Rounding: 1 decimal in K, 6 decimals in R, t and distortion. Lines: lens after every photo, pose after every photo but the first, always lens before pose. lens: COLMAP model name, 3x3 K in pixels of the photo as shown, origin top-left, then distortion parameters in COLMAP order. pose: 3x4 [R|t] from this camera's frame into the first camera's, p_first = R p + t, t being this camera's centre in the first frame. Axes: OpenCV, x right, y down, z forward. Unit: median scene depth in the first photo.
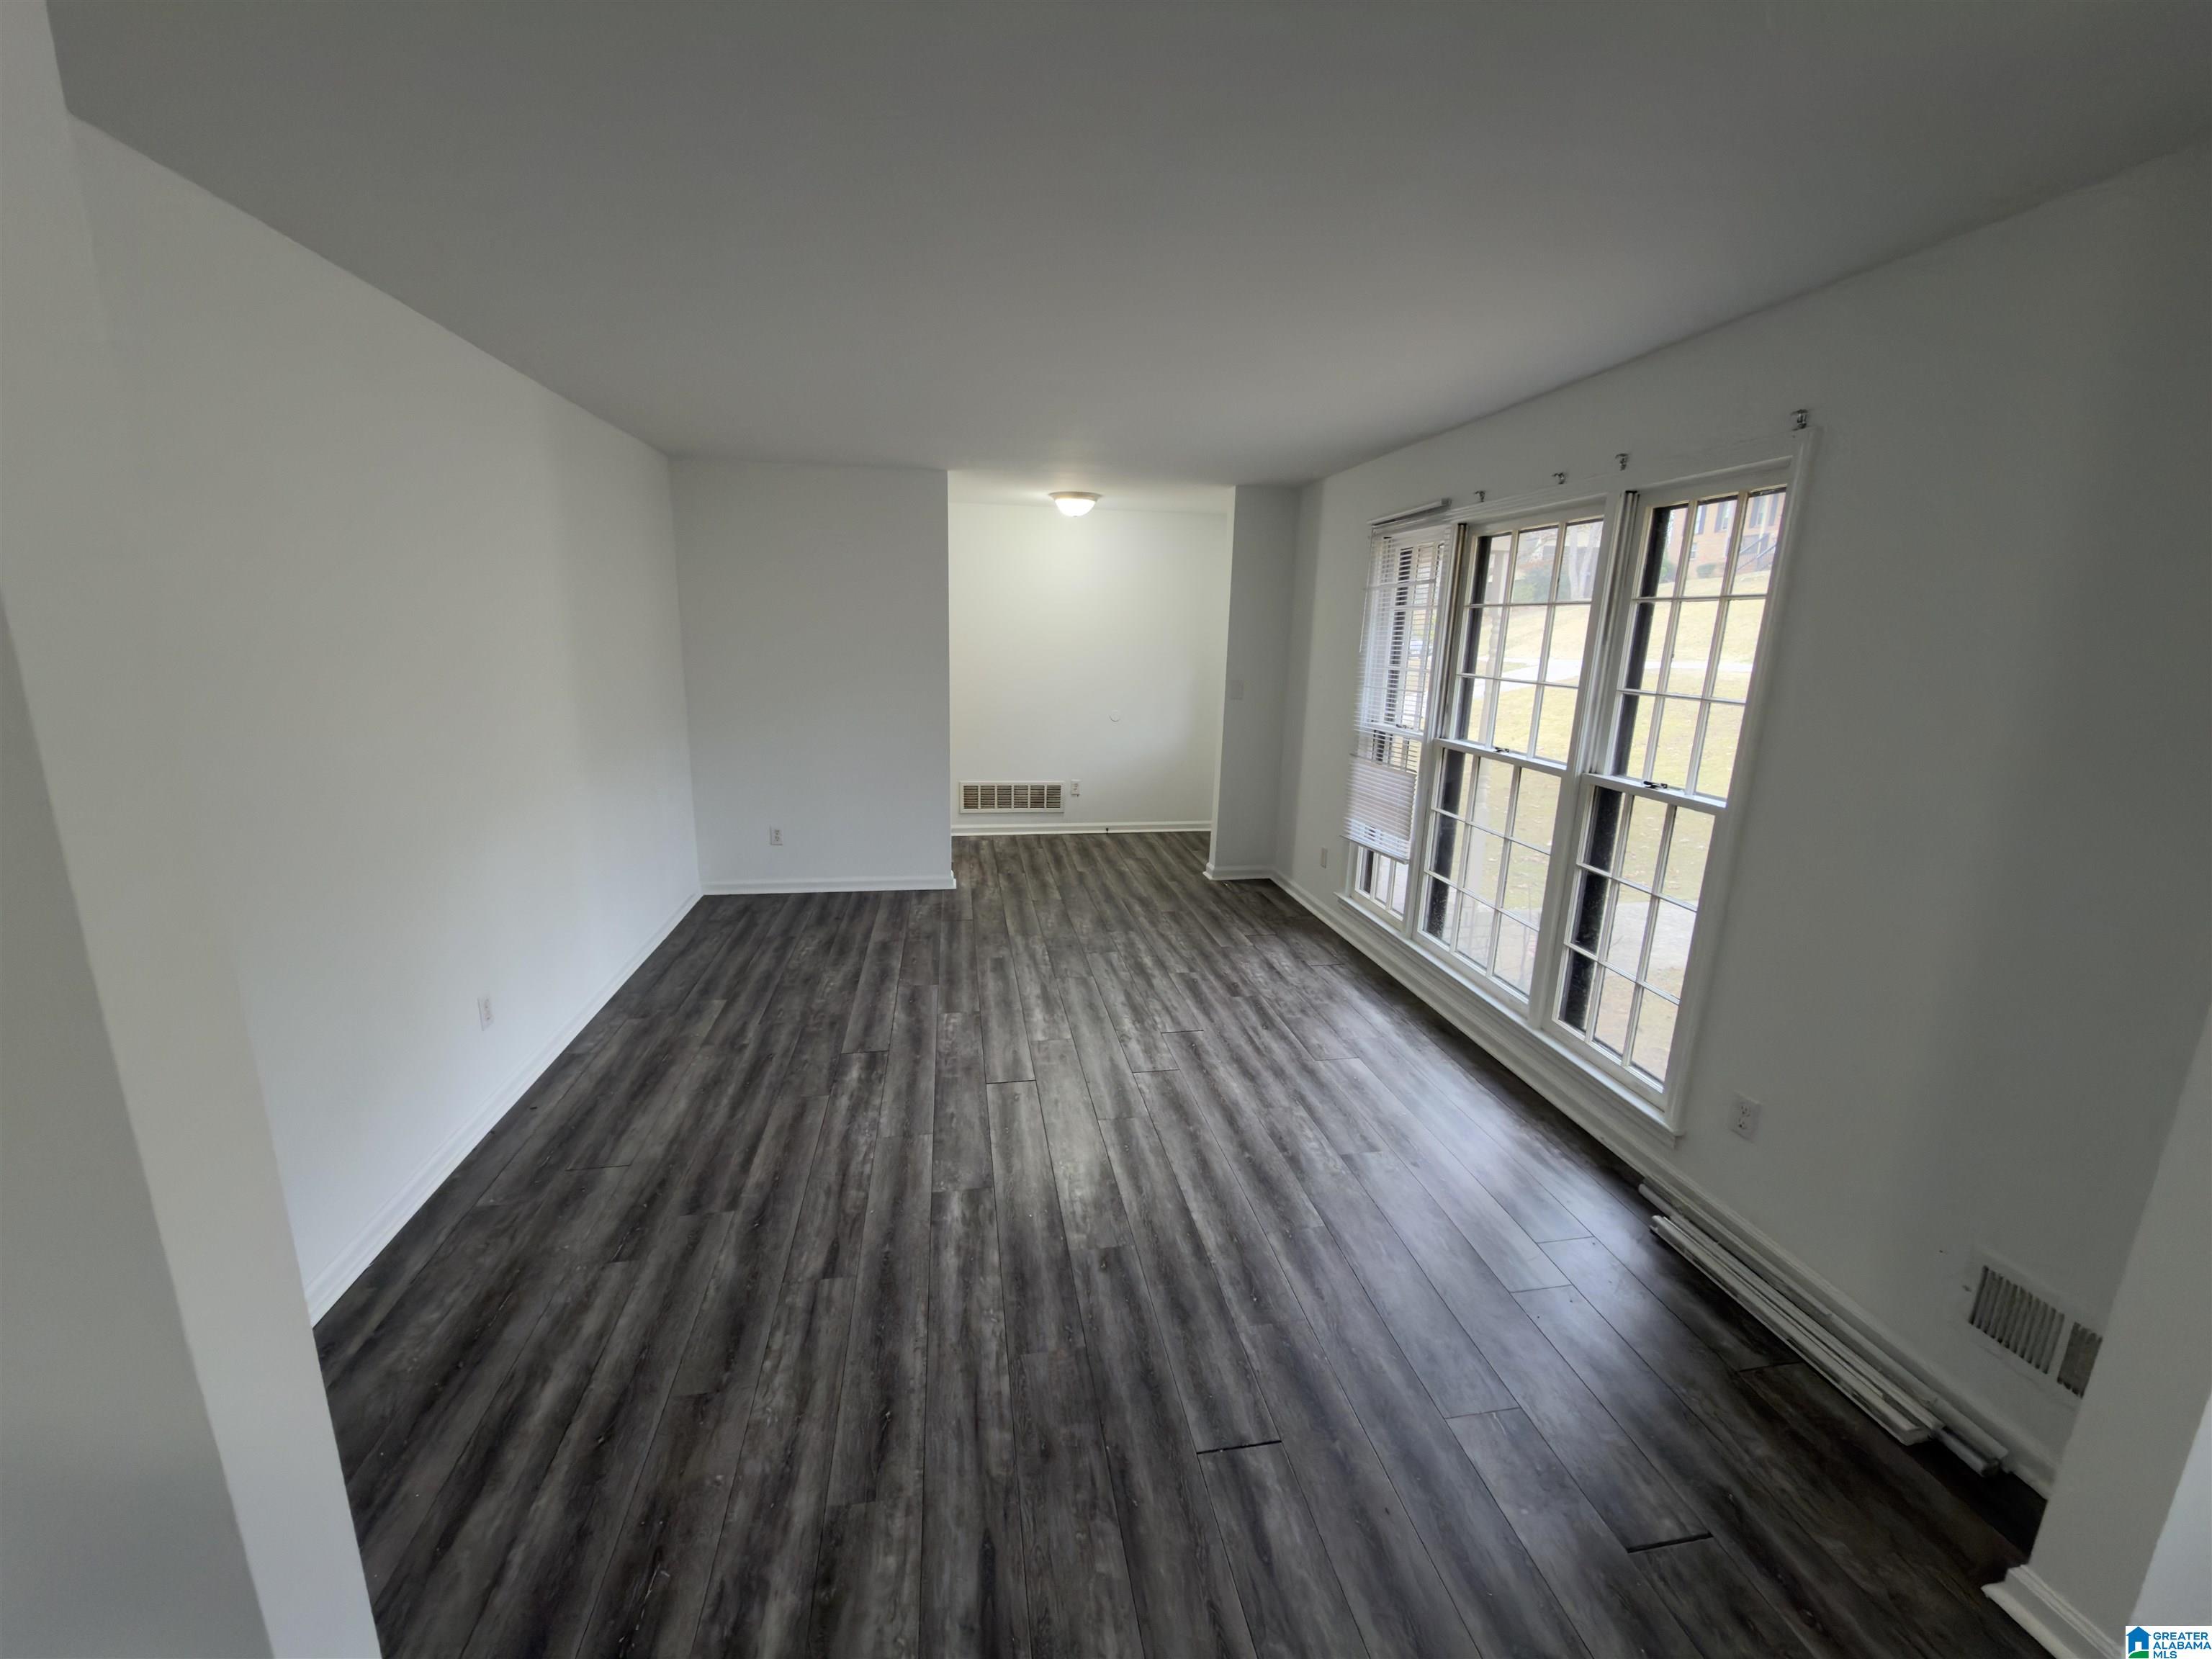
lens RADIAL K [[878.0, 0, 1106.0], [0, 878.0, 829.5], [0, 0, 1]] dist [-0.000376, -0.000116]
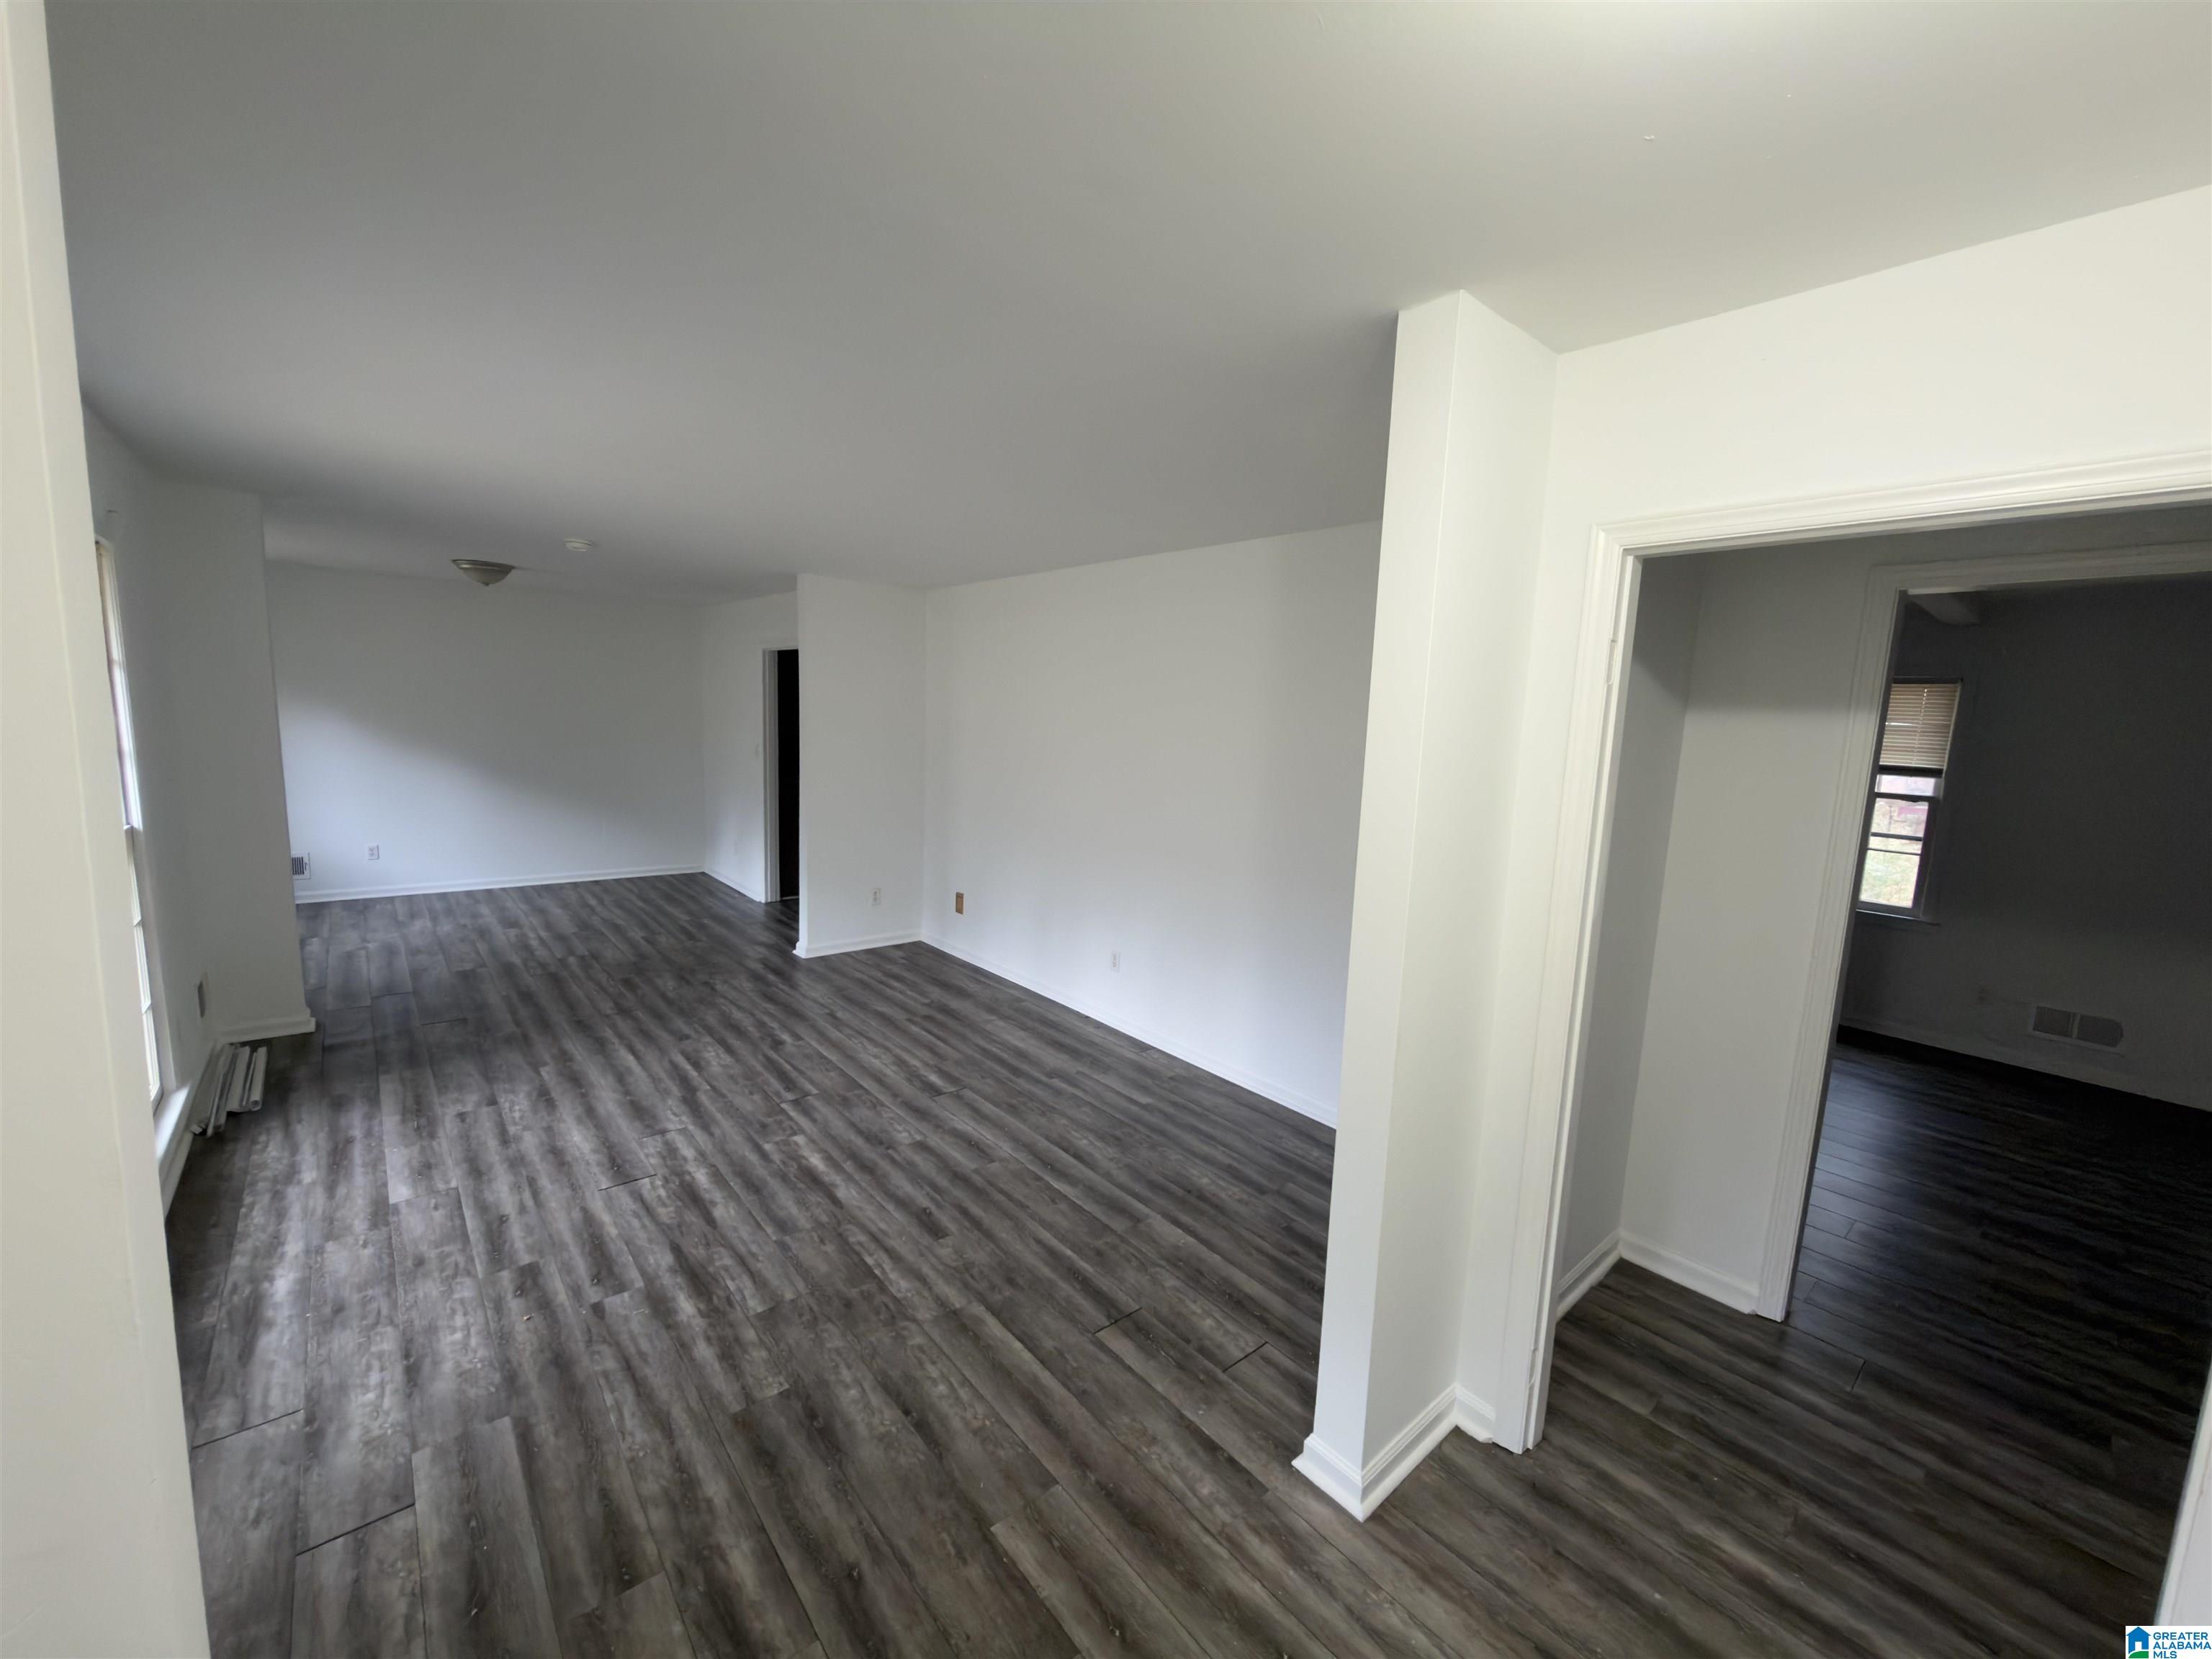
lens RADIAL K [[878.0, 0, 1106.0], [0, 878.0, 829.5], [0, 0, 1]] dist [-0.000376, -0.000116]
pose [[-0.857355, 0.011169, -0.514605, 0.121721], [-0.174700, 0.934105, 0.311333, -0.420757], [0.484172, 0.356824, -0.798908, 1.746244]]
